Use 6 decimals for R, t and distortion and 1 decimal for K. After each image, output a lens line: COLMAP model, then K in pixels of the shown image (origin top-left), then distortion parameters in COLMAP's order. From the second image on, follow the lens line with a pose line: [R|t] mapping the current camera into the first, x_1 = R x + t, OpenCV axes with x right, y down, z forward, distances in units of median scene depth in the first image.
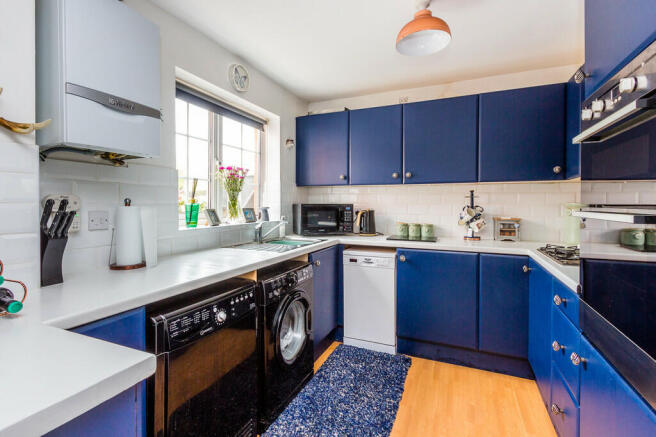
lens RADIAL K [[304.4, 0, 328.2], [0, 304.4, 206.3], [0, 0, 1]] dist [-0.000732, -0.000201]
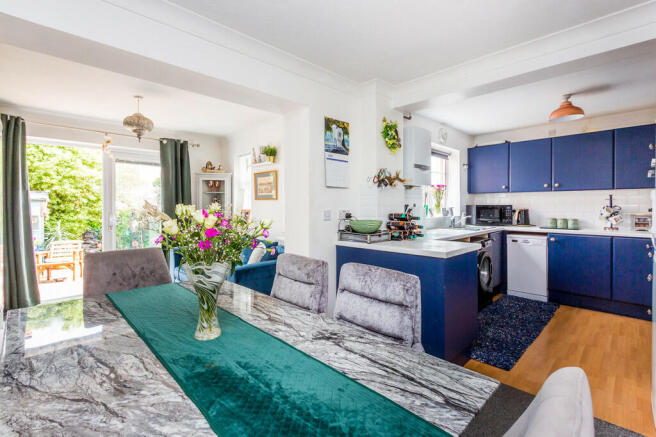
lens RADIAL K [[304.4, 0, 328.2], [0, 304.4, 206.3], [0, 0, 1]] dist [-0.000732, -0.000201]
pose [[0.927729, -0.003341, -0.373240, -0.219171], [0.001110, 0.999980, -0.006191, 0.007870], [0.373254, 0.005329, 0.927714, -0.799283]]
